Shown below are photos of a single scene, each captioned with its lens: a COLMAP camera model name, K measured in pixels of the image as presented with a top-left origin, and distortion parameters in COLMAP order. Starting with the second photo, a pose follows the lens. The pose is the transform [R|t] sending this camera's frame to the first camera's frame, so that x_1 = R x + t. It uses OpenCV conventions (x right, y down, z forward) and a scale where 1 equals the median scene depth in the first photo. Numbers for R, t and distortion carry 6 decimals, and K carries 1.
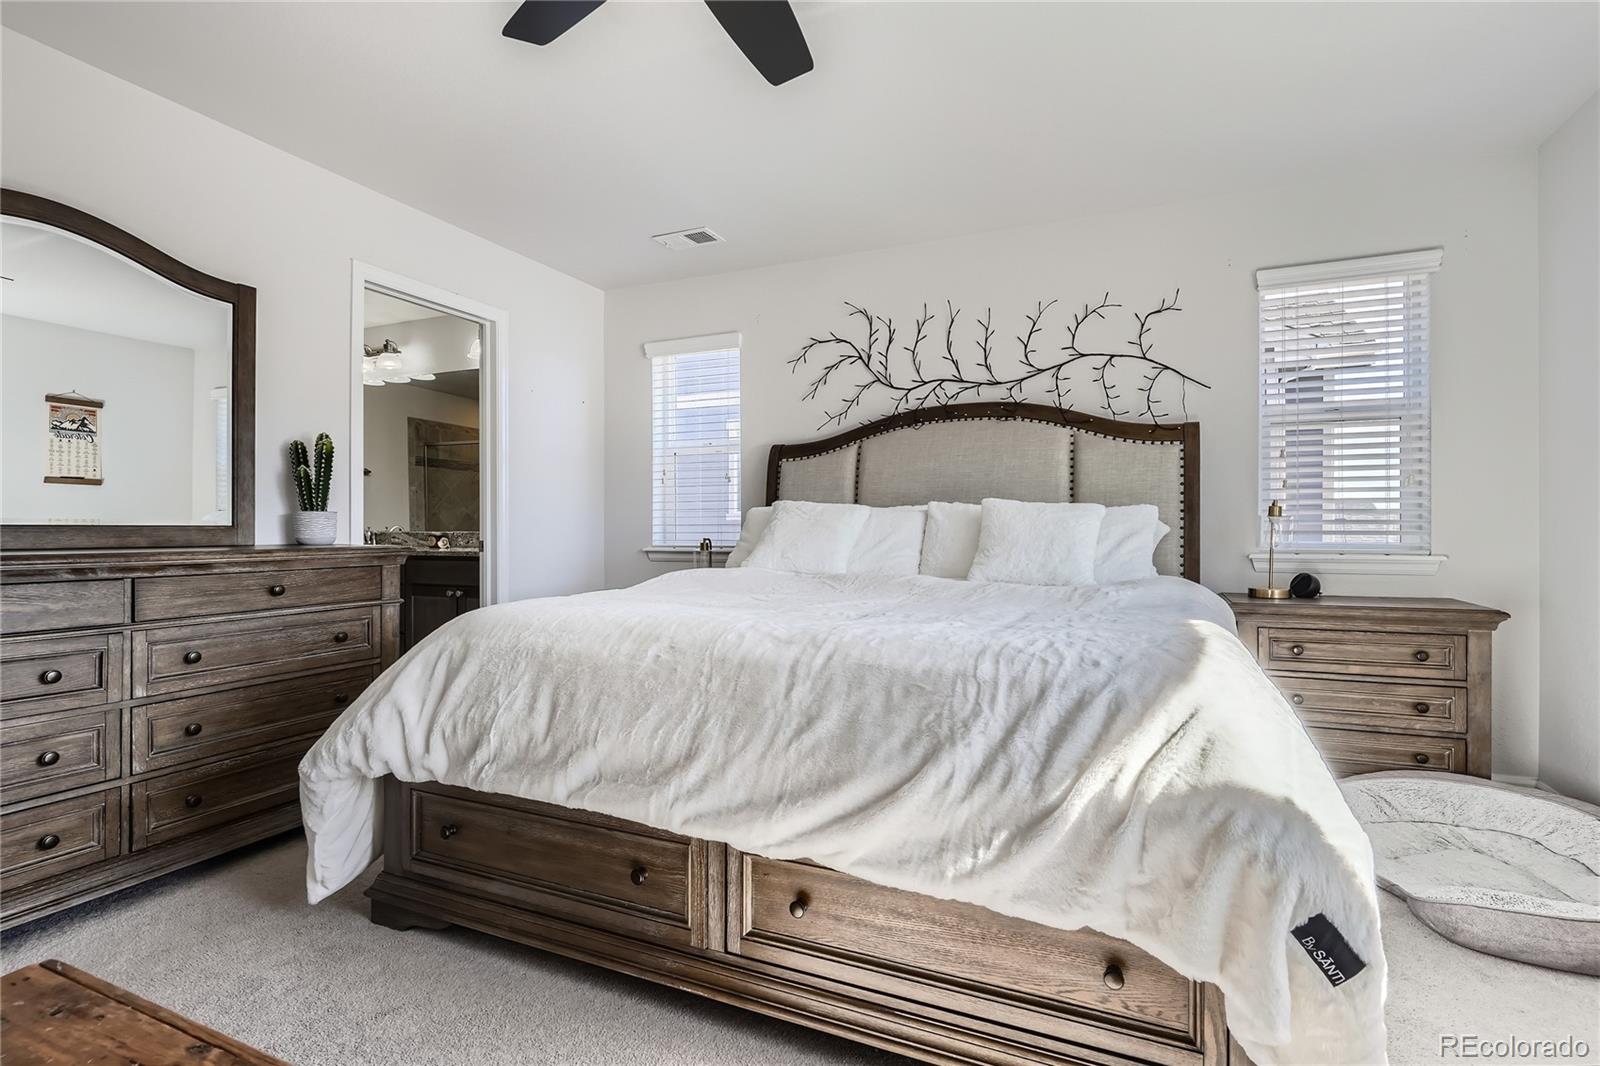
lens RADIAL K [[762.1, 0, 797.7], [0, 762.1, 531.7], [0, 0, 1]] dist [-0.008051, 0.001677]
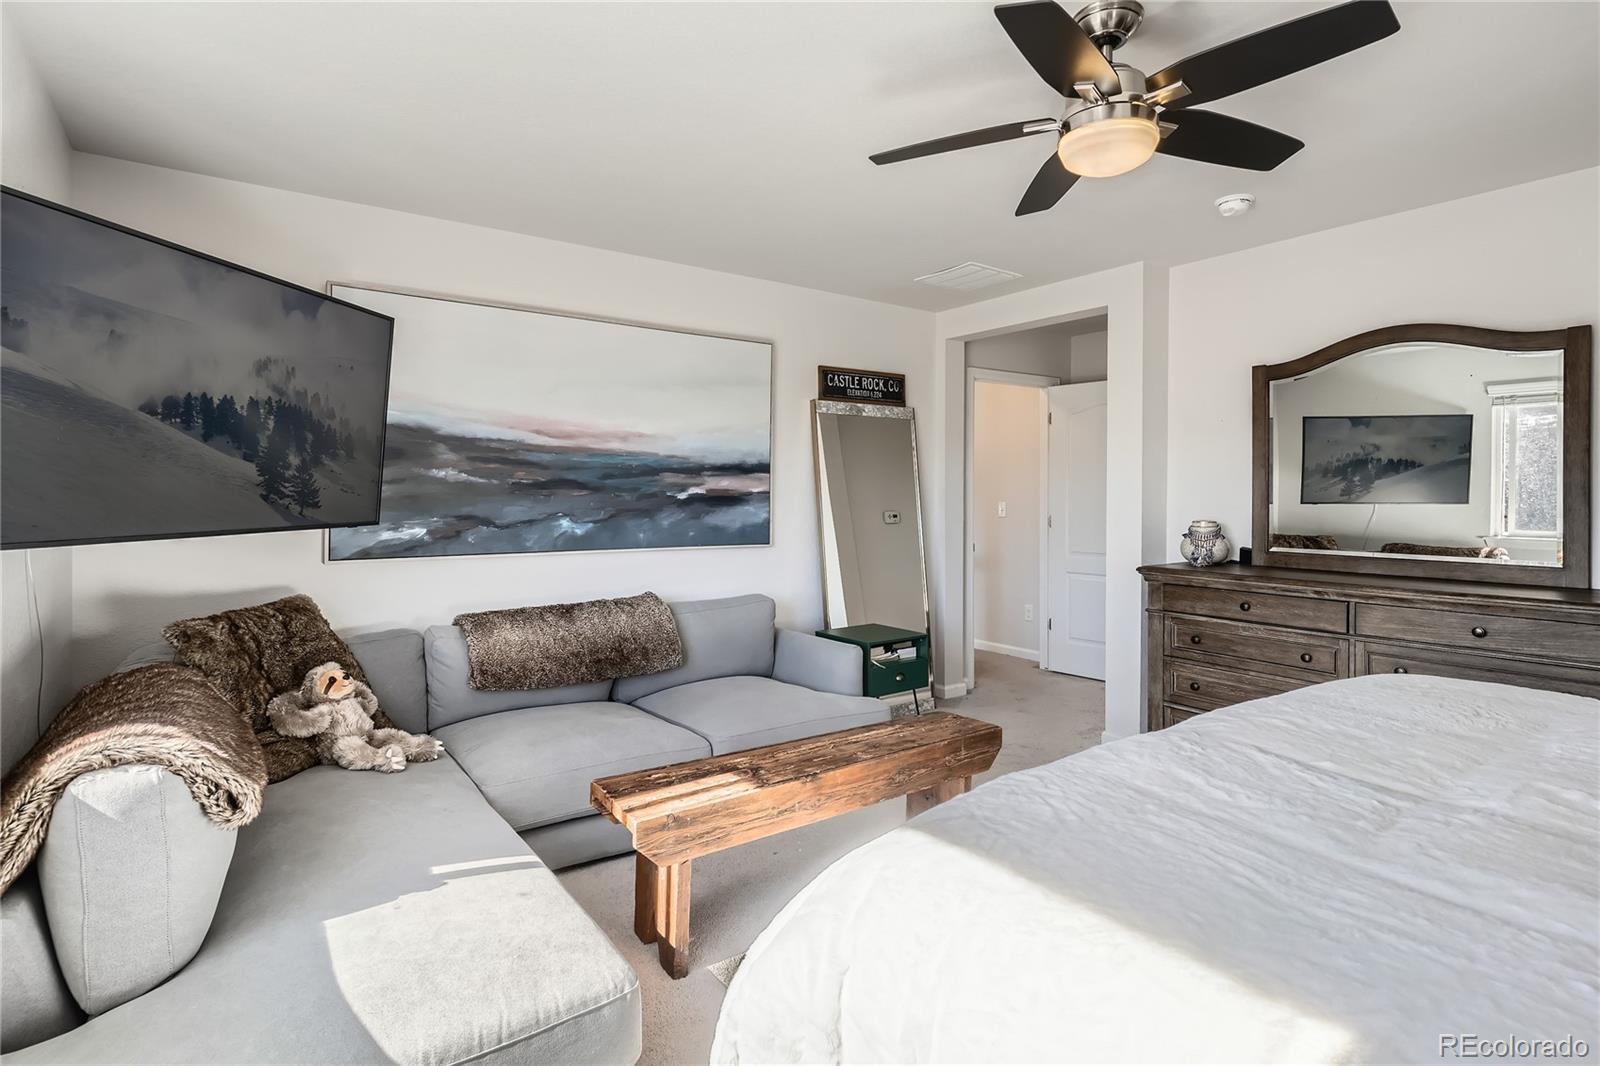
lens RADIAL K [[762.1, 0, 799.1], [0, 762.1, 523.8], [0, 0, 1]] dist [-0.008051, 0.001677]
pose [[-0.504585, 0.021948, -0.863083, 0.792600], [-0.006042, 0.999563, 0.028951, -0.111158], [0.863341, 0.019822, -0.504232, 0.773309]]
